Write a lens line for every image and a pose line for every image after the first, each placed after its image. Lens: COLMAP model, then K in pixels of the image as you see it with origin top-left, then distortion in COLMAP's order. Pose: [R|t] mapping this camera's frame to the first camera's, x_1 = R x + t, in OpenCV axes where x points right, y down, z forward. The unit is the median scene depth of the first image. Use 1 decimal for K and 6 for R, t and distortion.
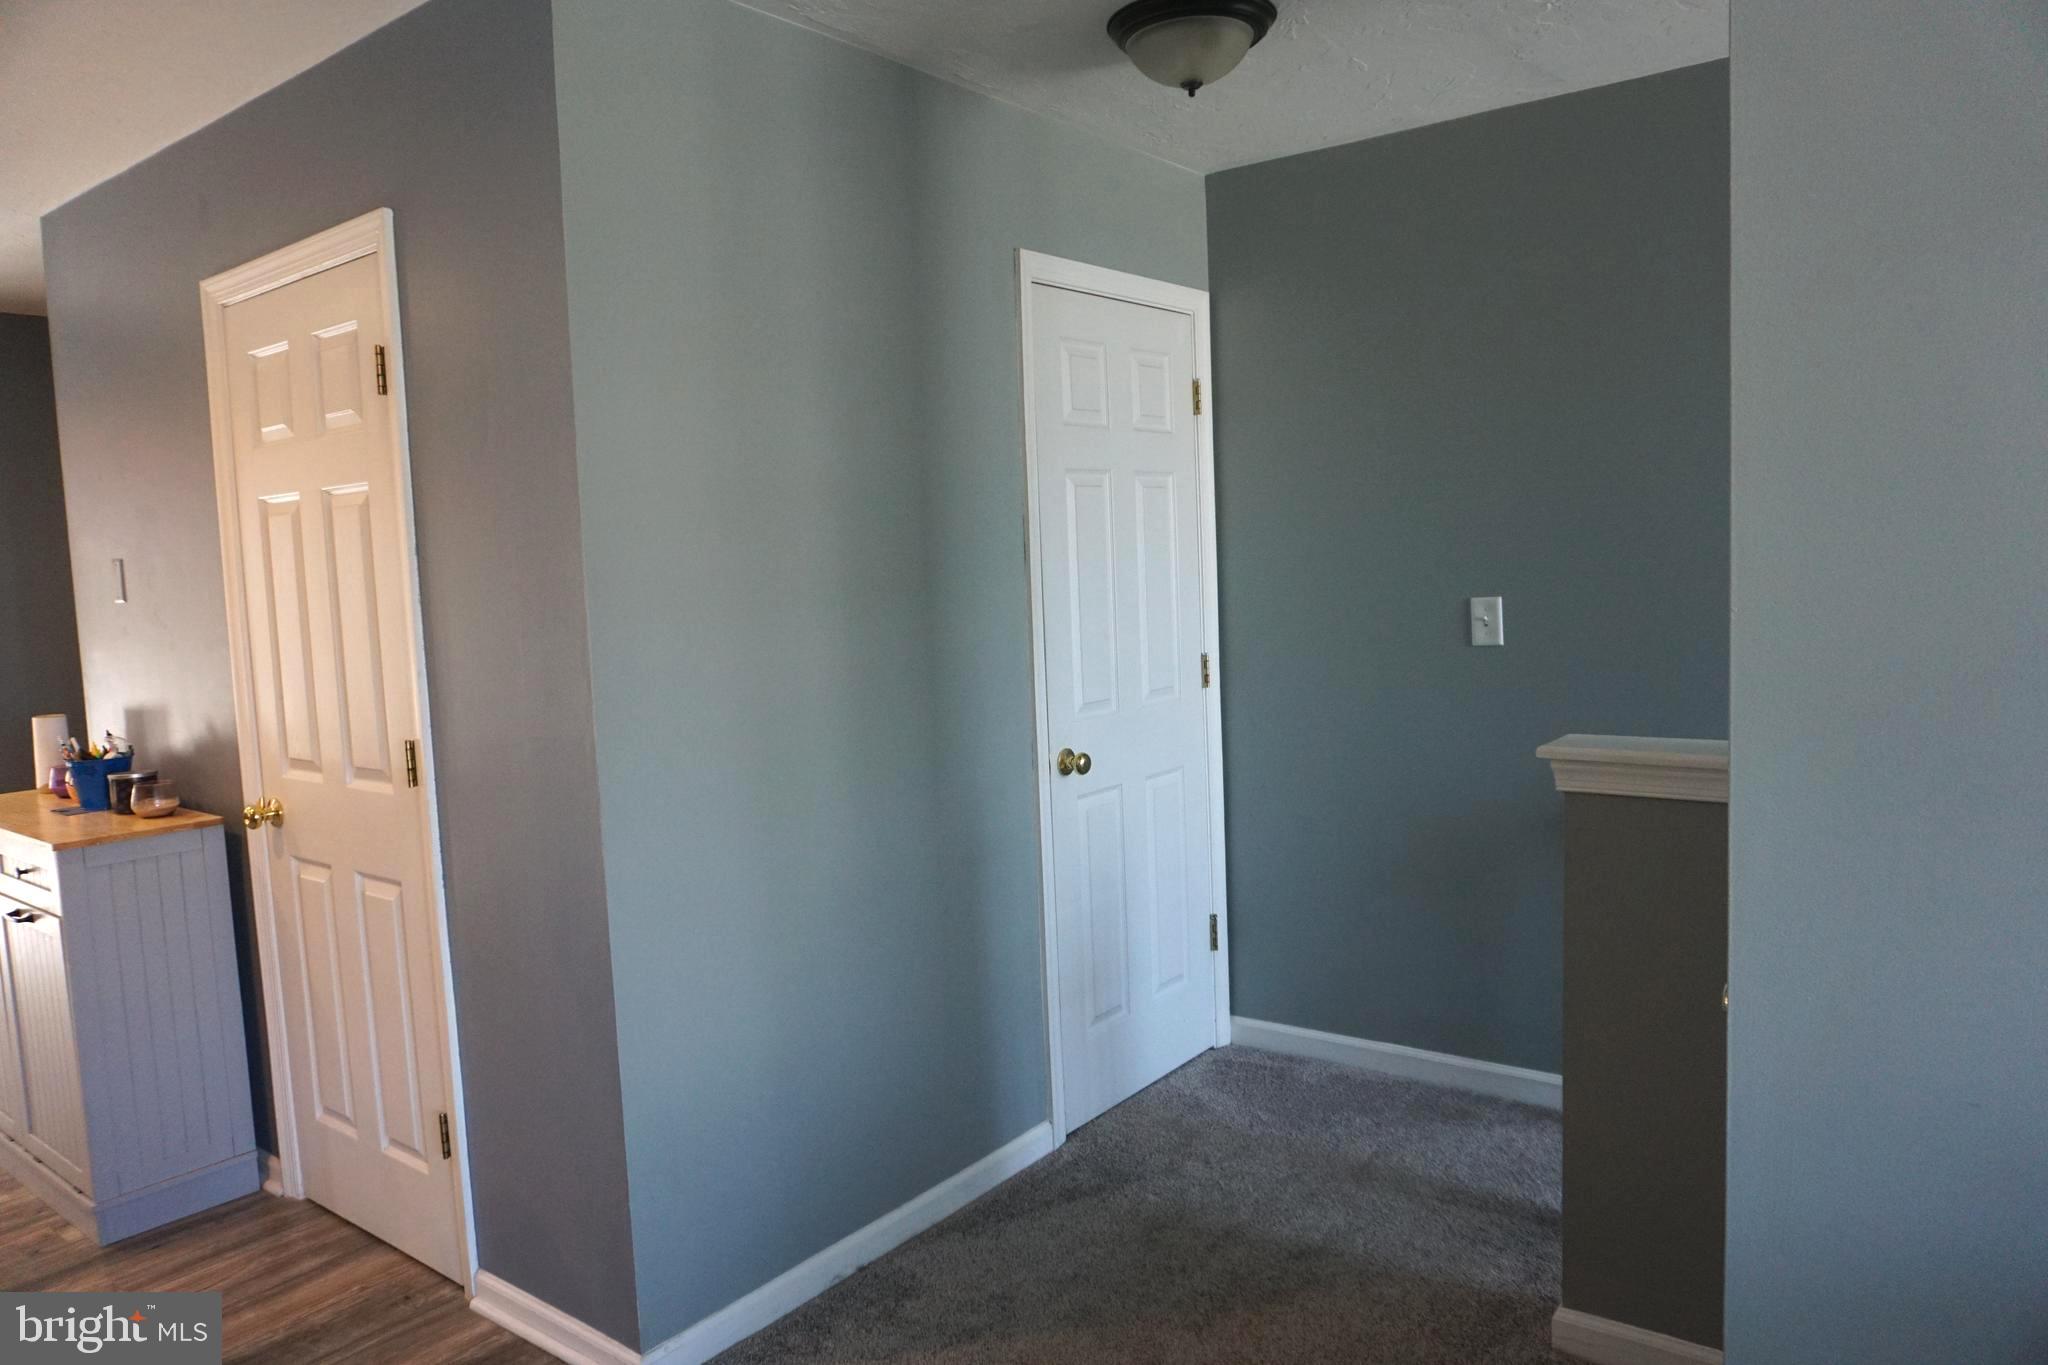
lens RADIAL K [[1365.4, 0, 1007.1], [0, 1365.4, 698.2], [0, 0, 1]] dist [-0.052804, 0.039563]
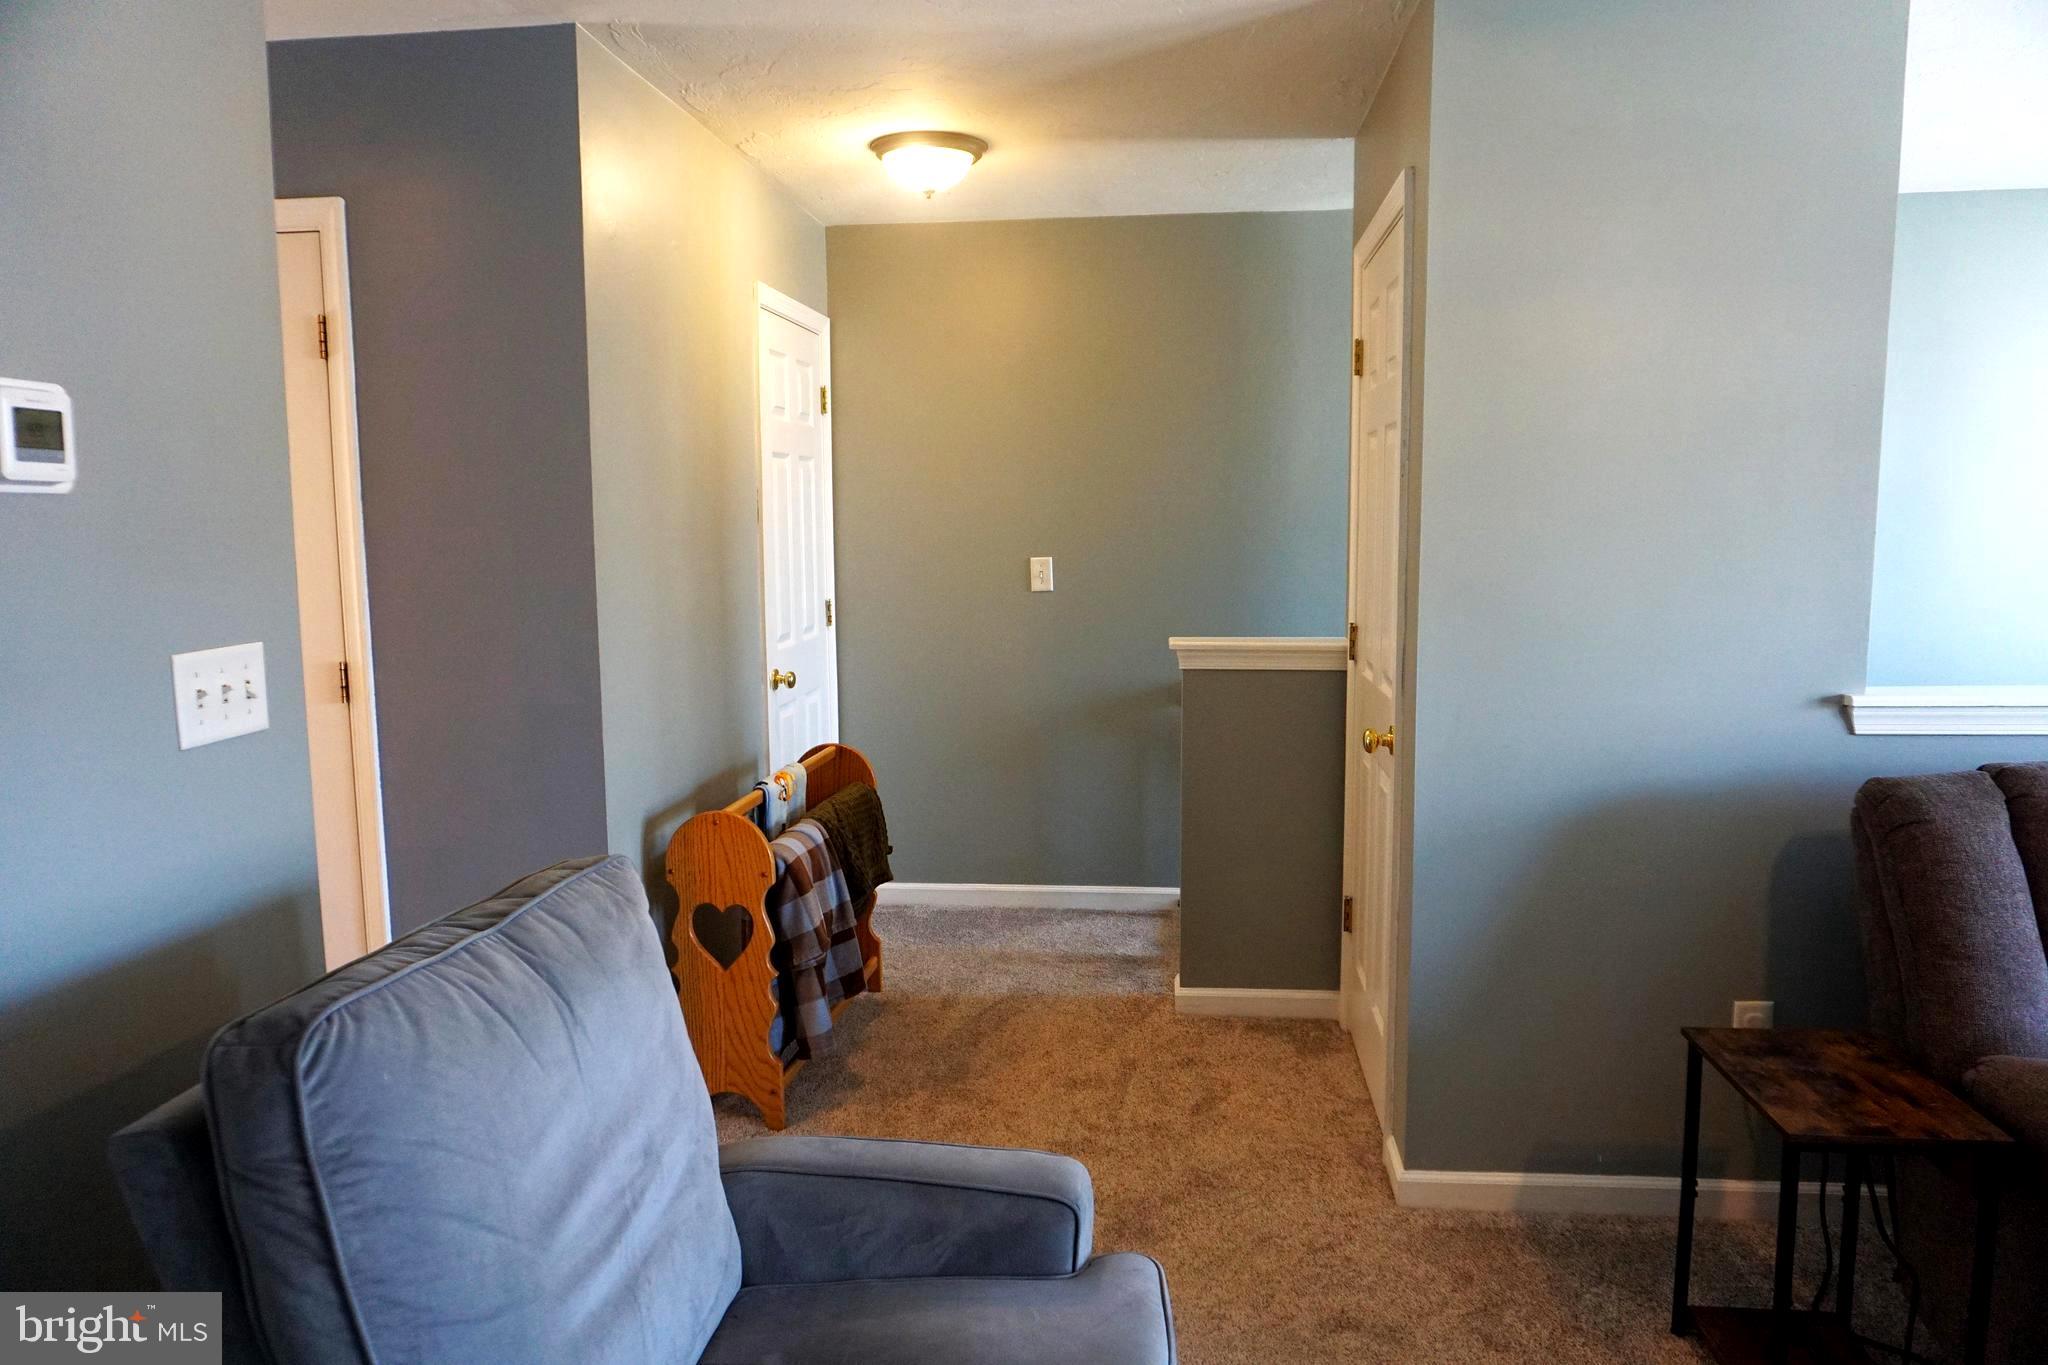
lens RADIAL K [[1365.4, 0, 1032.1], [0, 1365.4, 683.5], [0, 0, 1]] dist [-0.052804, 0.039563]
pose [[0.842537, -0.033257, 0.537611, -0.483259], [0.029639, 0.999442, 0.015376, 0.041233], [-0.537822, 0.002979, 0.843053, -0.233710]]
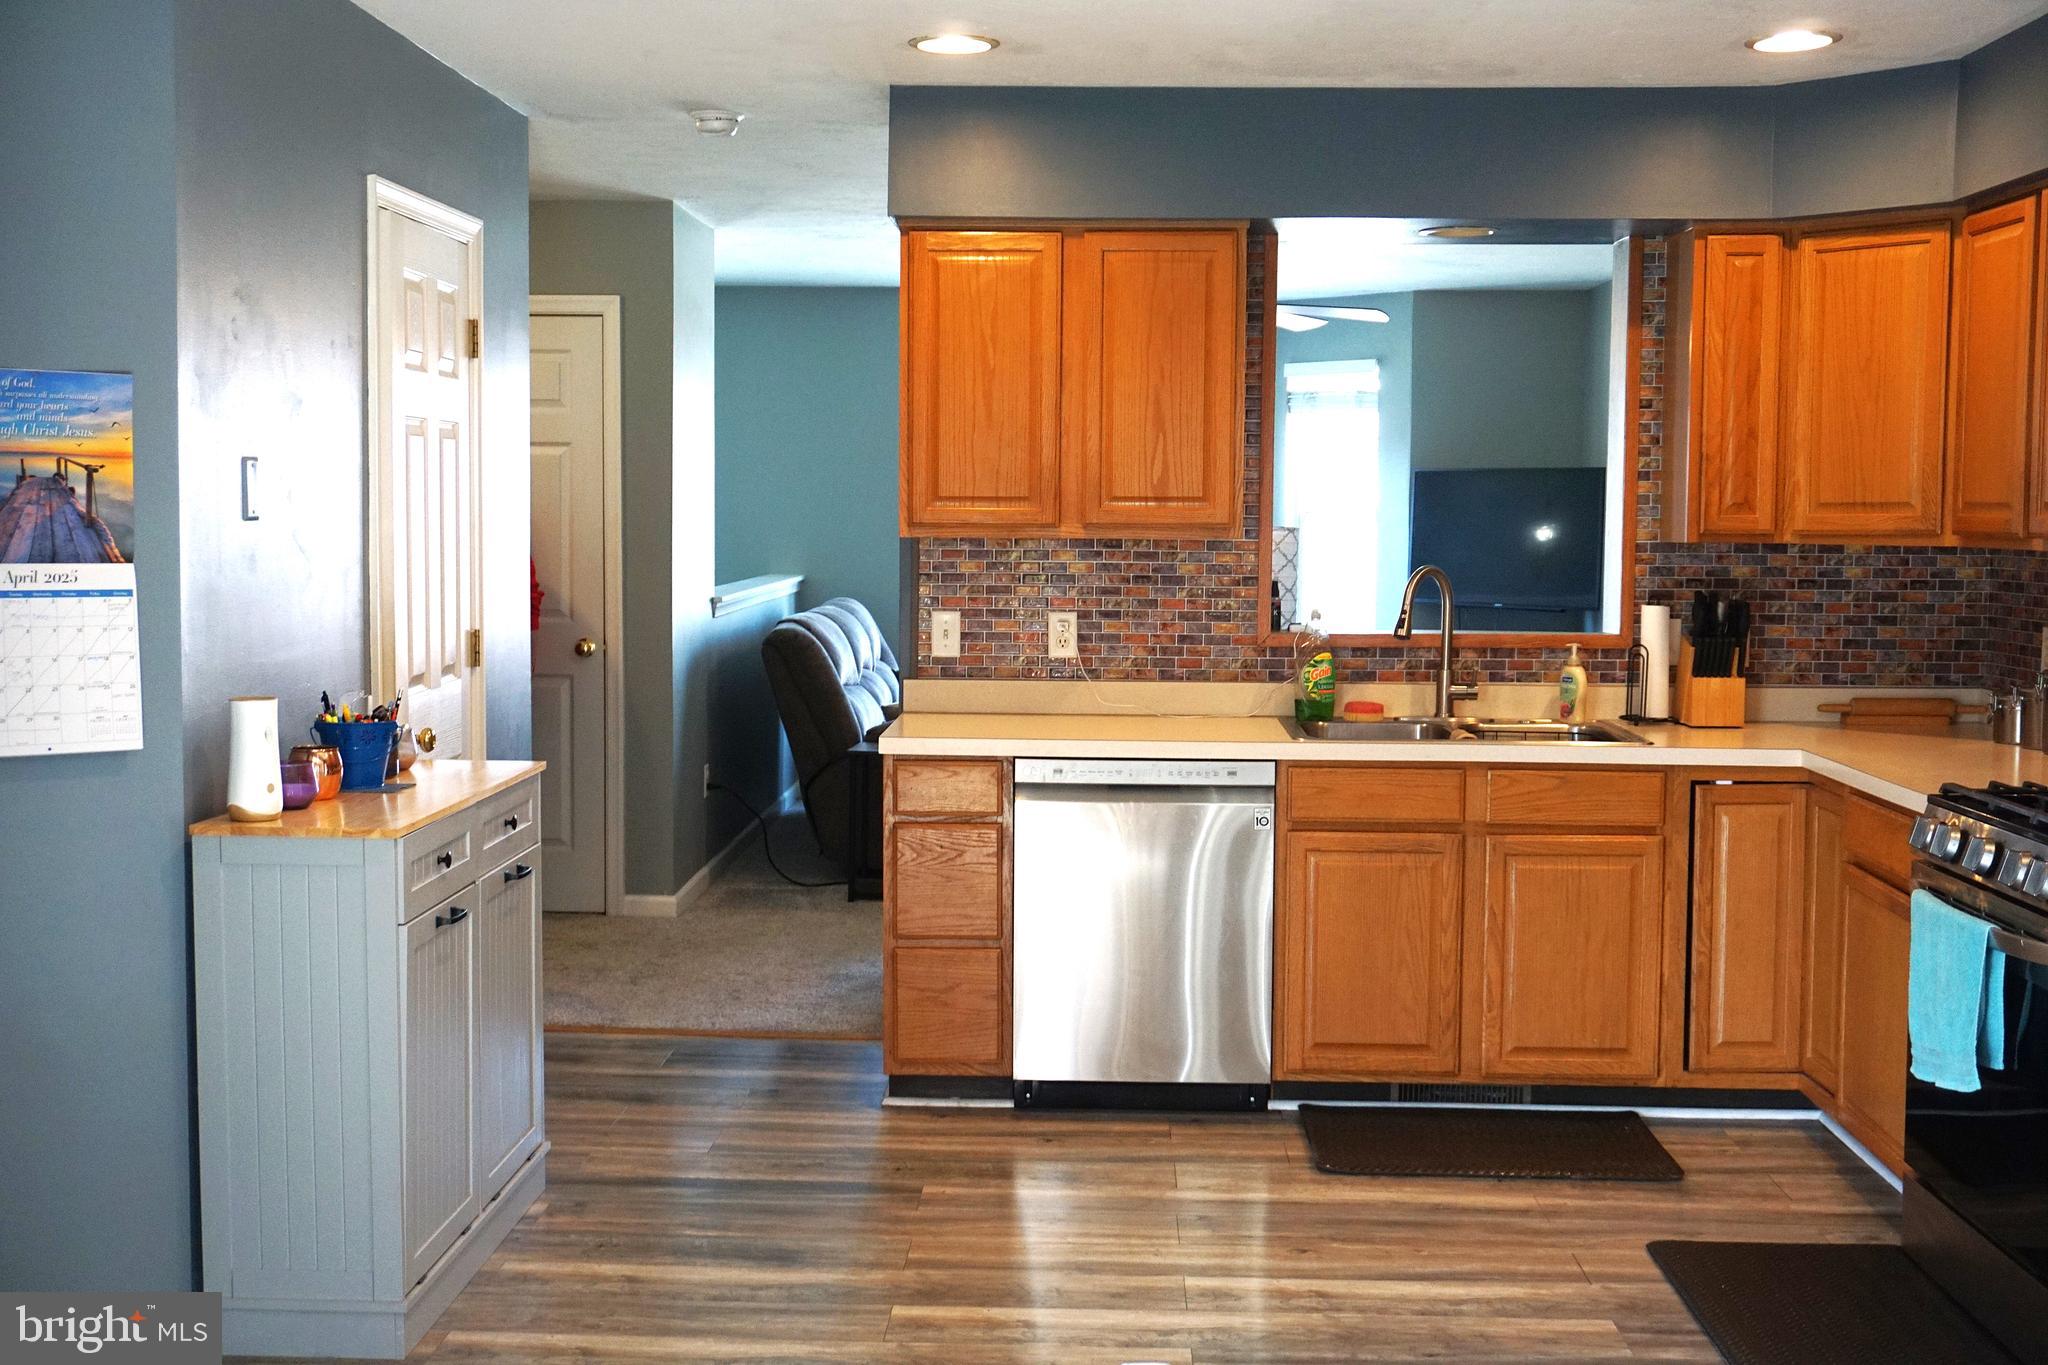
lens RADIAL K [[2327.3, 0, 1008.7], [0, 2327.3, 697.1], [0, 0, 1]] dist [-0.015045, 0.000000]
pose [[-0.584660, -0.035449, 0.810504, -2.138000], [0.094998, 0.989181, 0.111791, -0.087370], [-0.805697, 0.142356, -0.574966, 1.592592]]
